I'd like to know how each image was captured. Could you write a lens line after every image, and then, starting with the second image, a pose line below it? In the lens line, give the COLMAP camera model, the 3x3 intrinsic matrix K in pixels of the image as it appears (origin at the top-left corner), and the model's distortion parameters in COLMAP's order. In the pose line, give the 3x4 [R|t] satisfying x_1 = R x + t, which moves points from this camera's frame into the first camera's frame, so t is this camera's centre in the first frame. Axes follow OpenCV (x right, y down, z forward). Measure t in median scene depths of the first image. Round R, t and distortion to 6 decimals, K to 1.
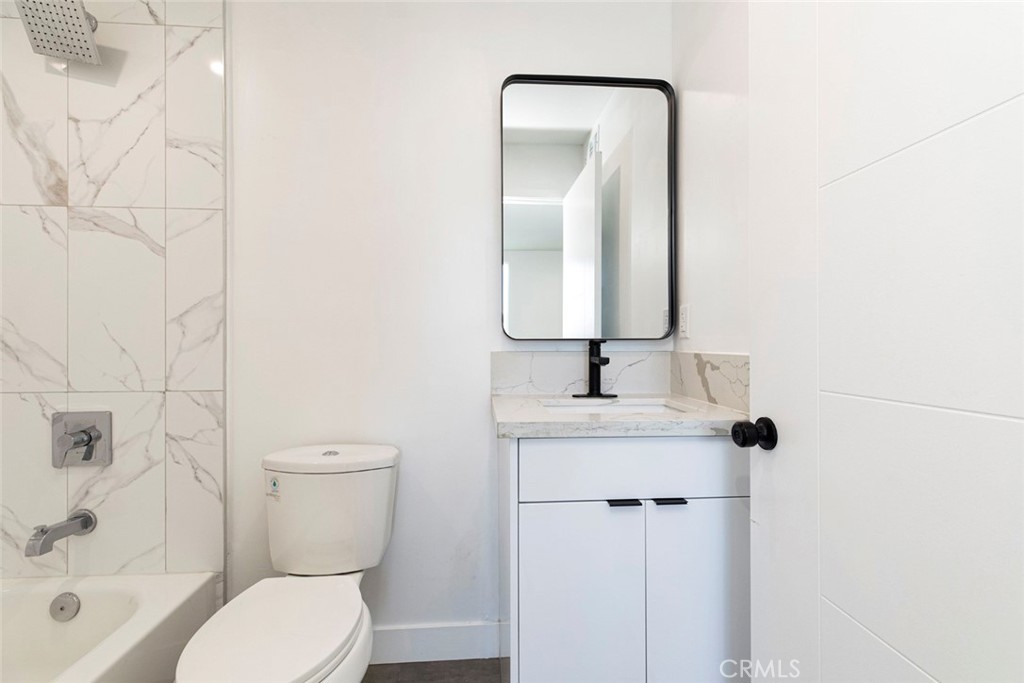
lens RADIAL K [[466.3, 0, 508.9], [0, 466.3, 342.2], [0, 0, 1]] dist [0.006114, -0.001048]
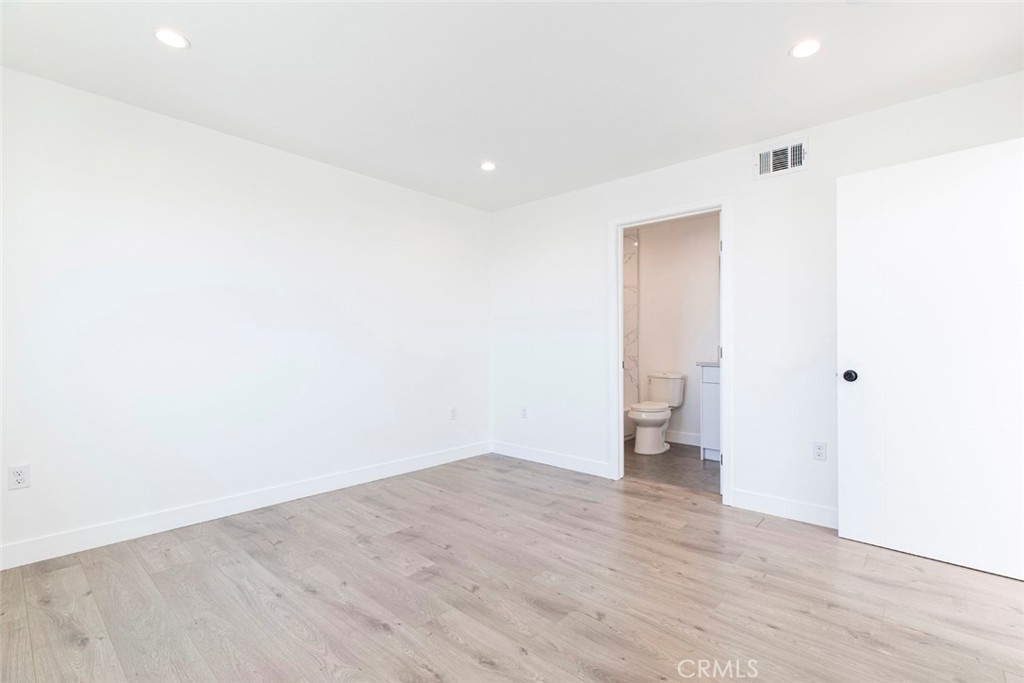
lens RADIAL K [[466.3, 0, 510.9], [0, 466.3, 343.8], [0, 0, 1]] dist [0.006114, -0.001048]
pose [[0.684718, -0.003618, -0.728799, 1.285759], [-0.001065, 0.999982, -0.005965, 0.033885], [0.728807, 0.004861, 0.684702, -2.086617]]
